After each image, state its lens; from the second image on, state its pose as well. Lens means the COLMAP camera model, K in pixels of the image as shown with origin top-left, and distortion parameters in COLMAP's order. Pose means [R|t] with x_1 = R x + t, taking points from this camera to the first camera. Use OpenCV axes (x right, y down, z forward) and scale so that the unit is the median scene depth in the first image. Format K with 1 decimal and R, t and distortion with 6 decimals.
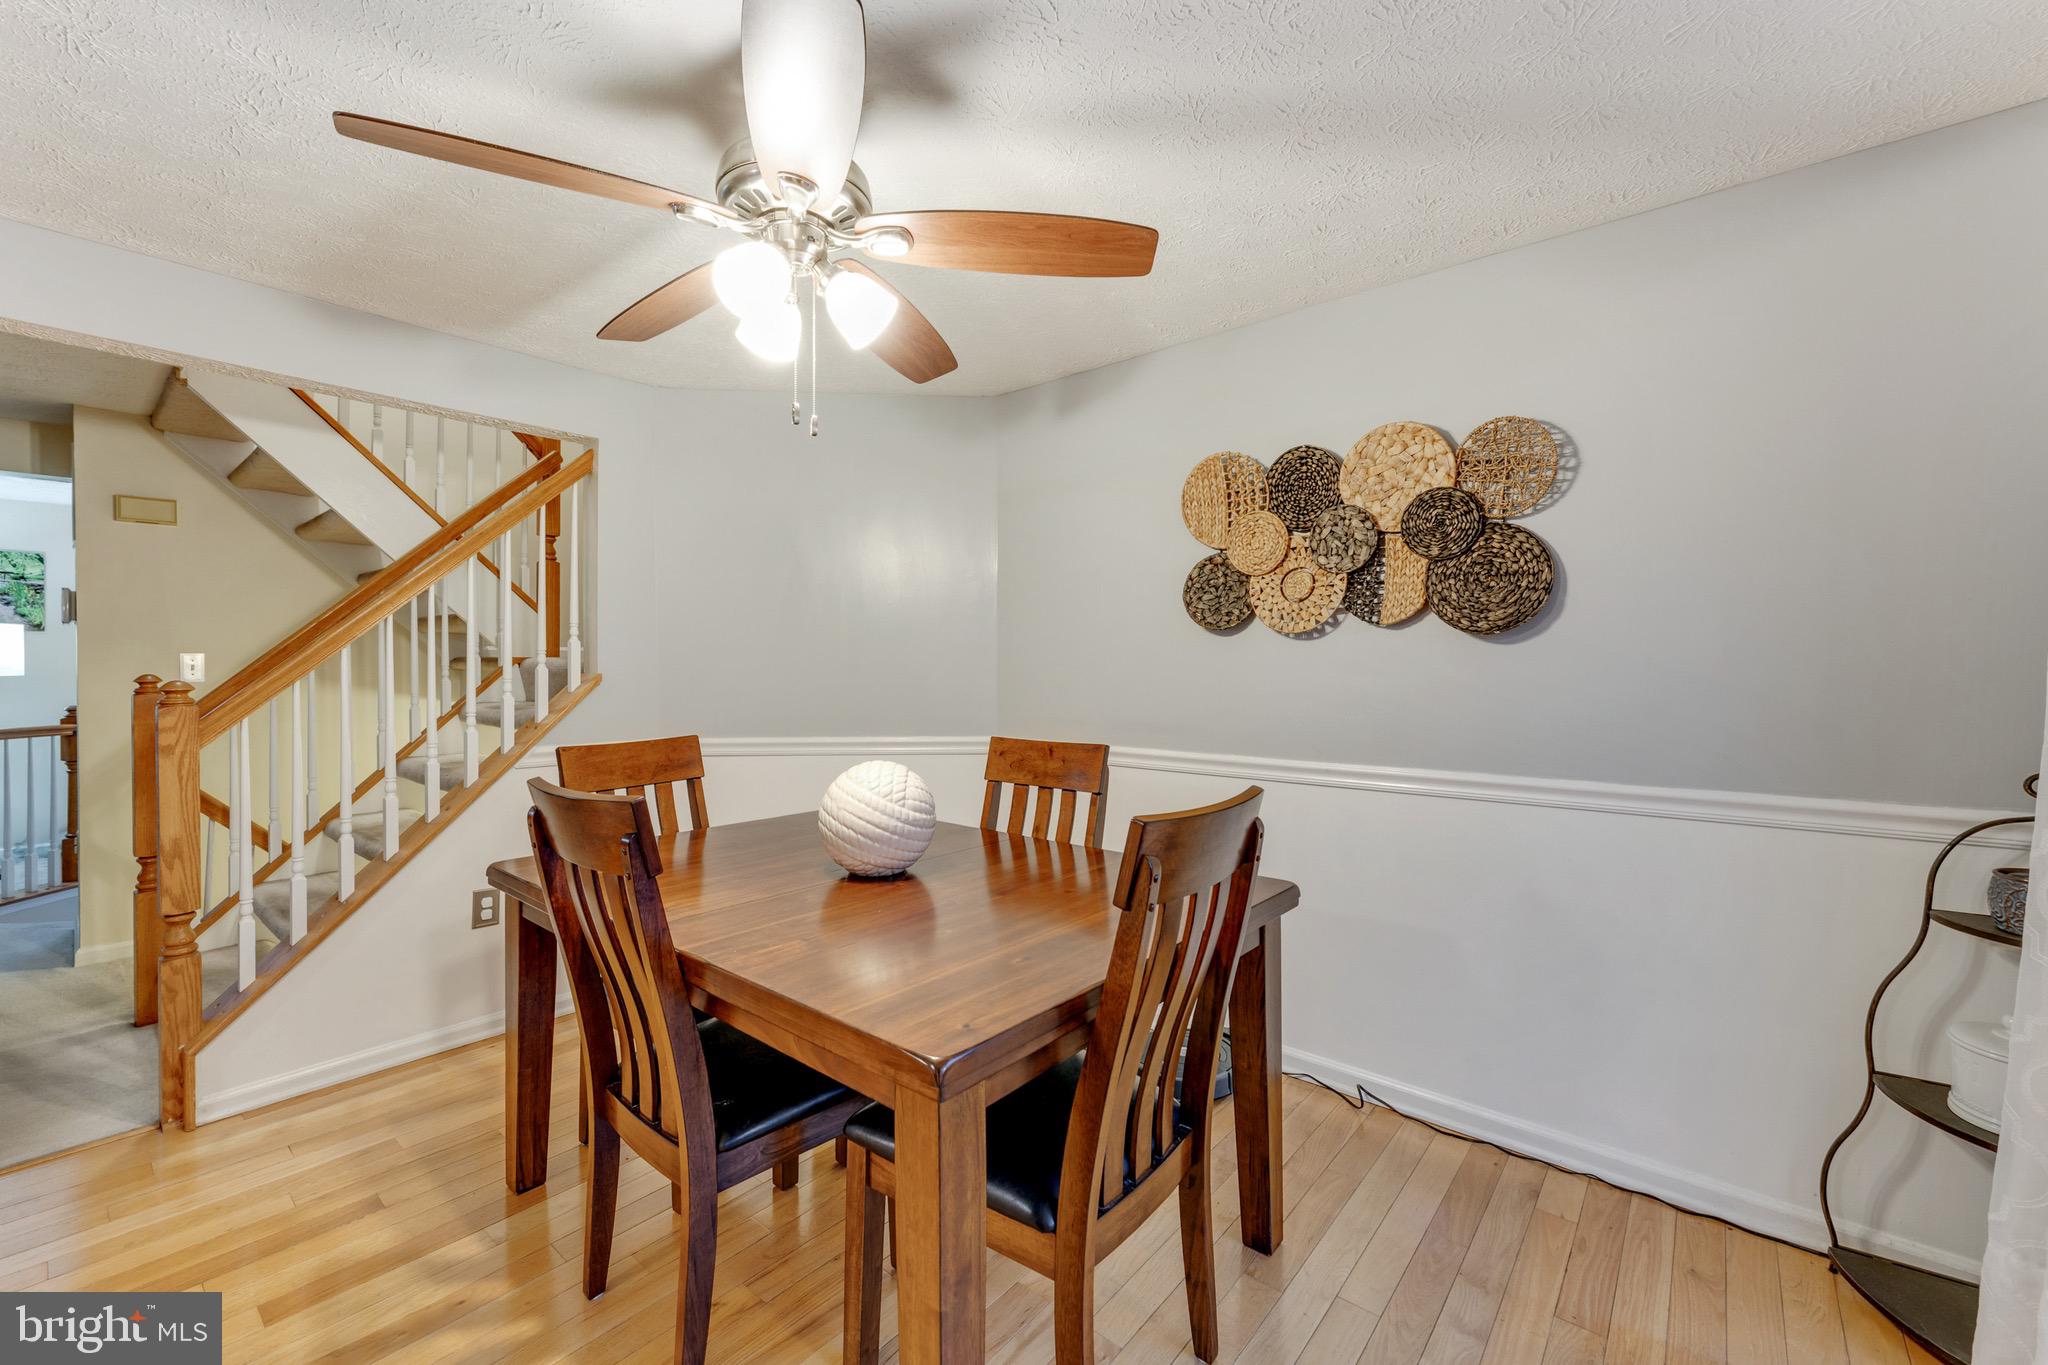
lens RADIAL K [[828.4, 0, 1018.3], [0, 828.4, 671.6], [0, 0, 1]] dist [0.000260, 0.000169]
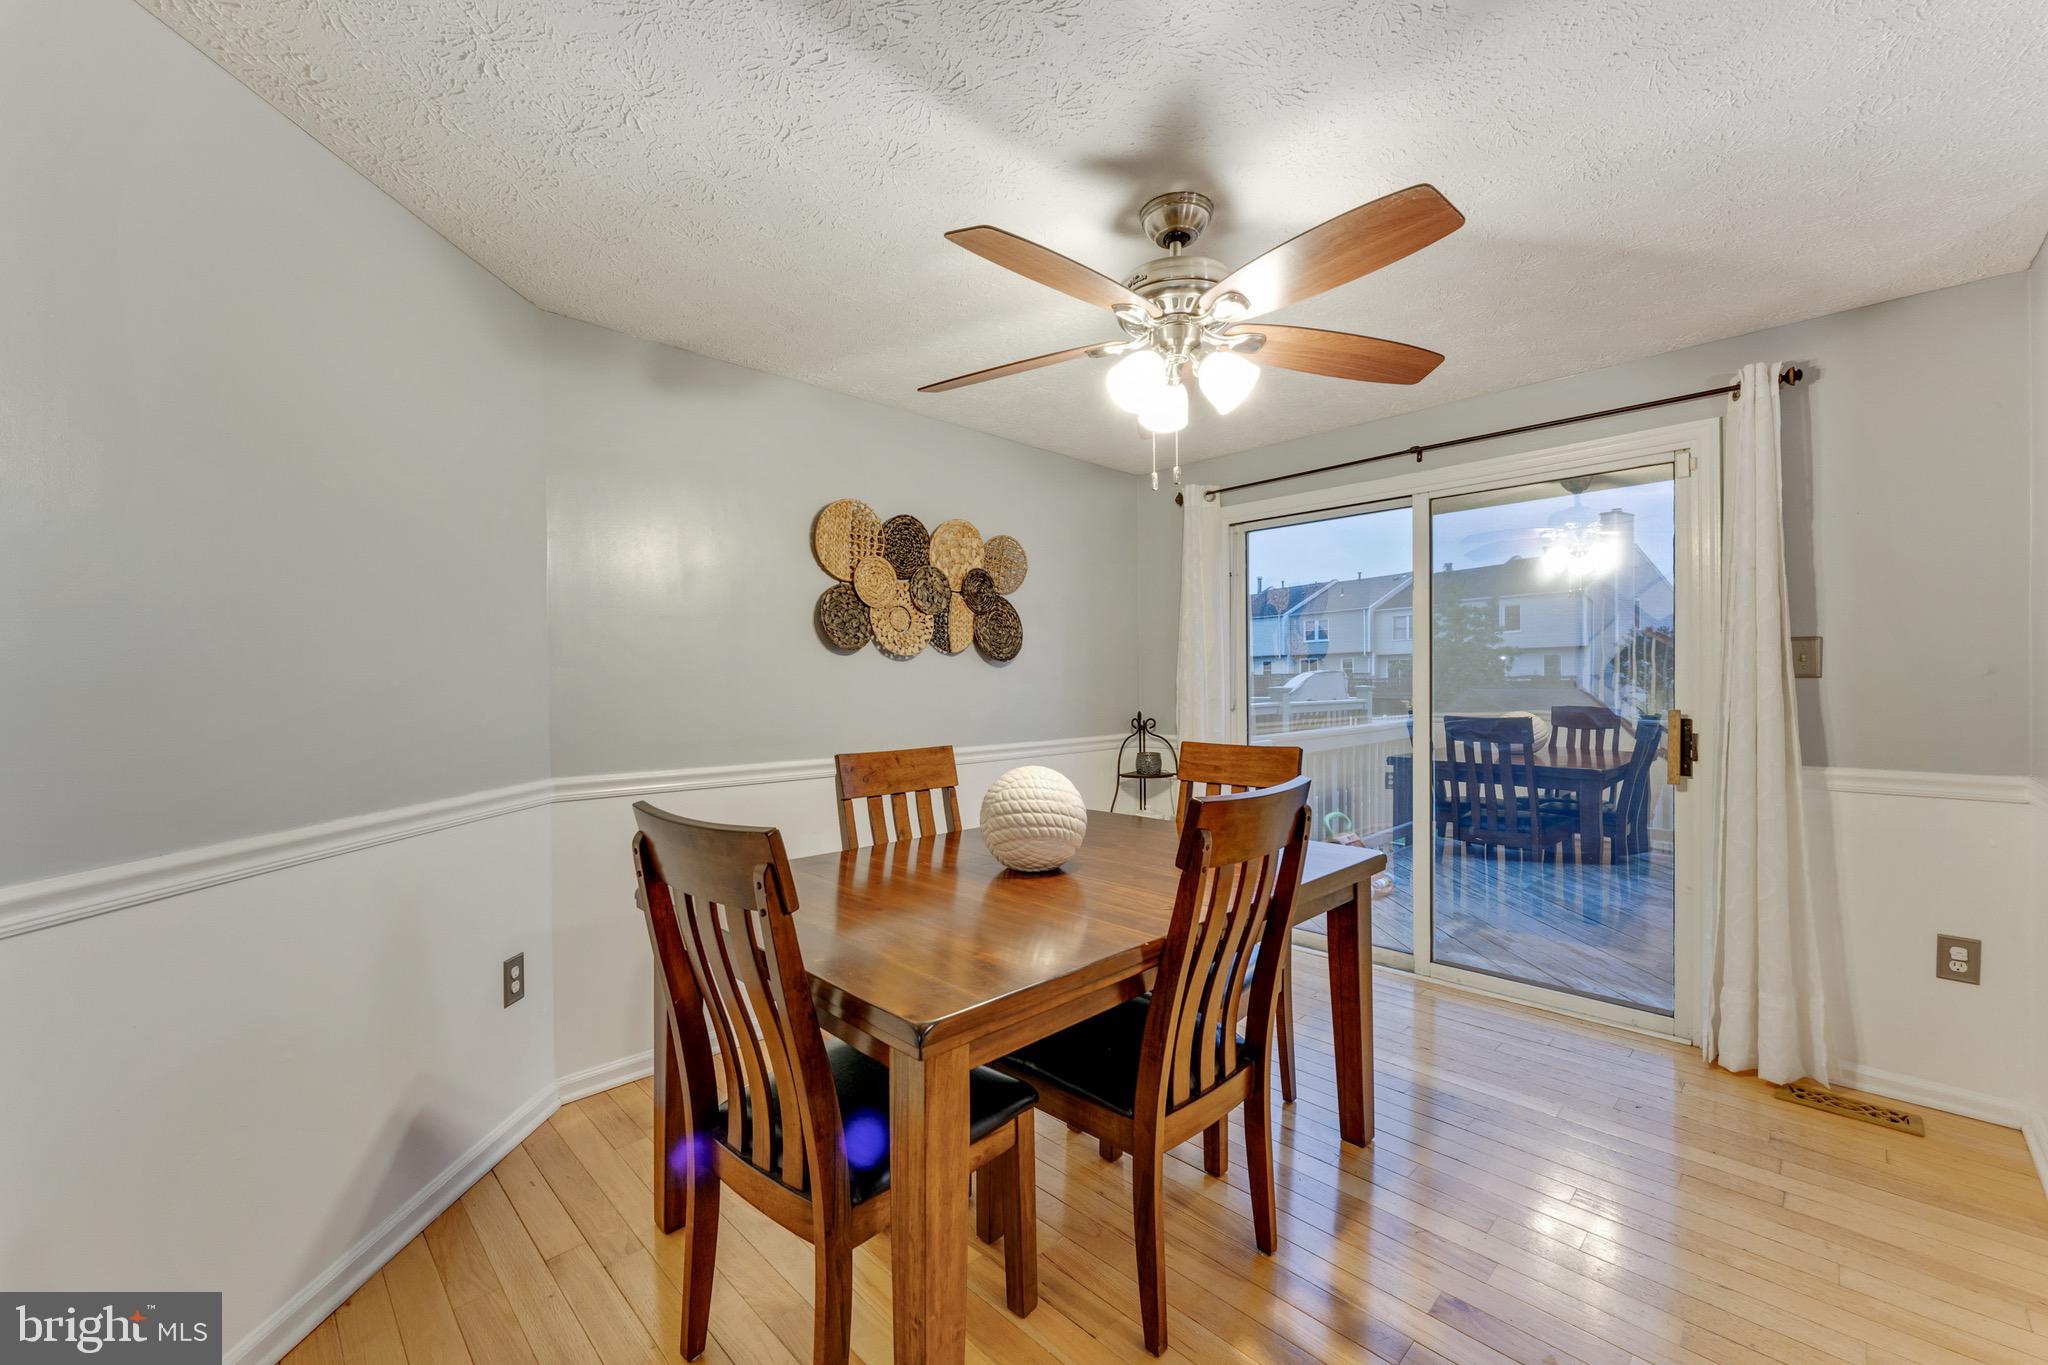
lens RADIAL K [[828.4, 0, 1018.3], [0, 828.4, 671.6], [0, 0, 1]] dist [0.000260, 0.000169]
pose [[0.096597, 0.007786, 0.995293, -1.013810], [0.008369, 0.999928, -0.008635, -0.007884], [-0.995288, 0.009164, 0.096525, 0.731977]]
